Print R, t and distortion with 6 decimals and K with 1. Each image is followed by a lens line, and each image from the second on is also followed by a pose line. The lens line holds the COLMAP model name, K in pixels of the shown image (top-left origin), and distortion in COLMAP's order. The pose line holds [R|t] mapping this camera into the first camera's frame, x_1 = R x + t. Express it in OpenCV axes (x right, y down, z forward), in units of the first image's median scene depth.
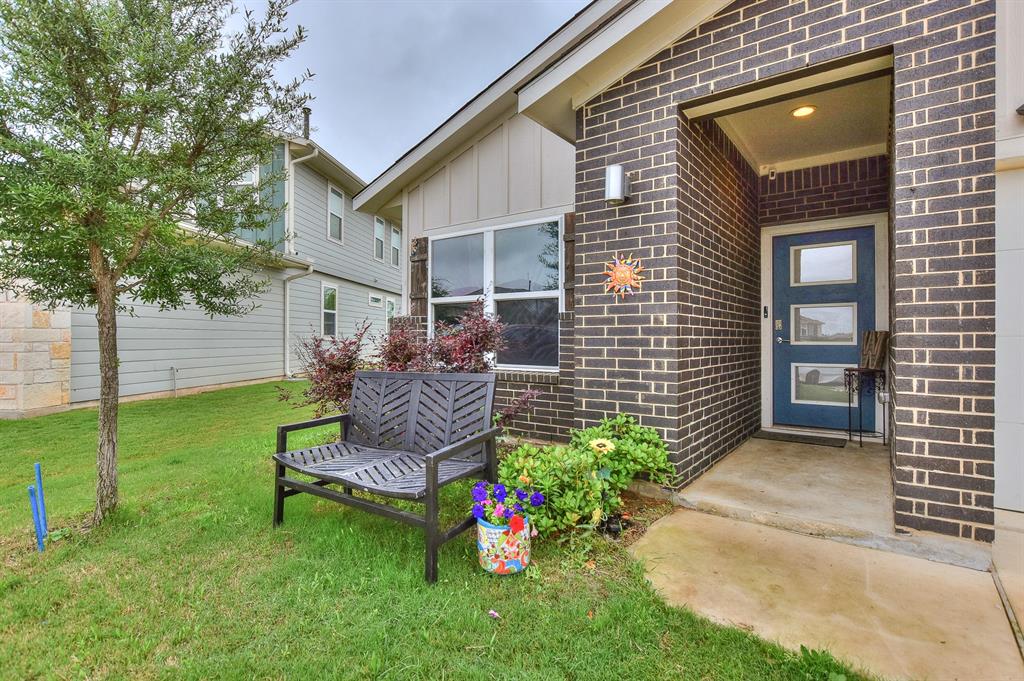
lens RADIAL K [[508.8, 0, 511.6], [0, 508.8, 334.7], [0, 0, 1]] dist [-0.000846, -0.000185]
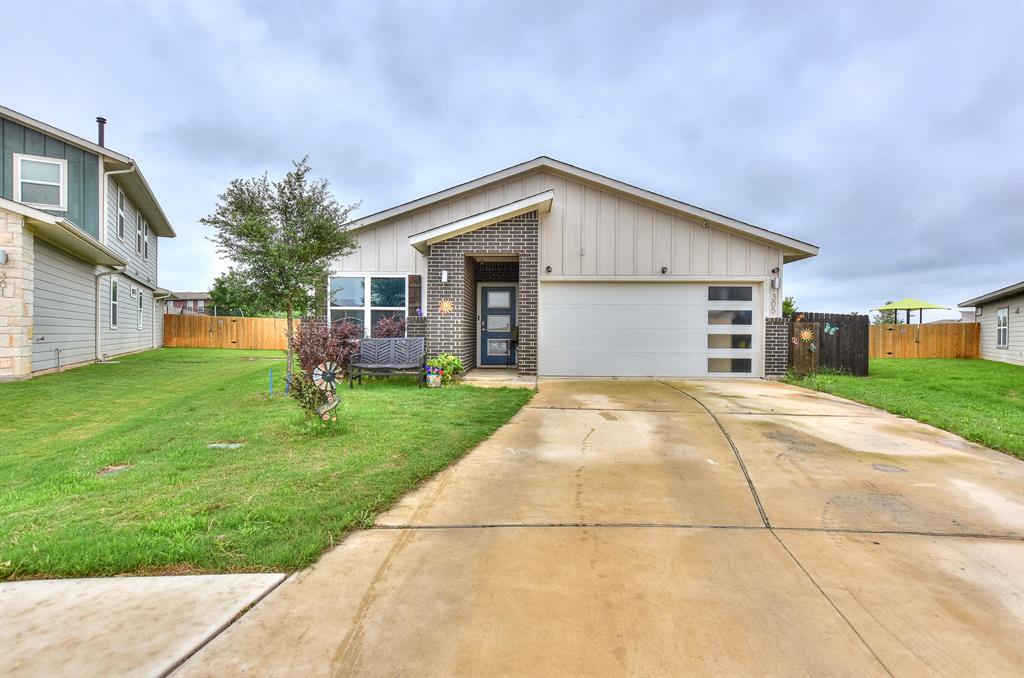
lens RADIAL K [[508.8, 0, 511.6], [0, 508.8, 333.2], [0, 0, 1]] dist [-0.000846, -0.000185]
pose [[0.821056, 0.004620, 0.570830, -0.768414], [-0.010200, 0.999926, 0.006577, 0.010939], [-0.570757, -0.011223, 0.821042, -1.100084]]
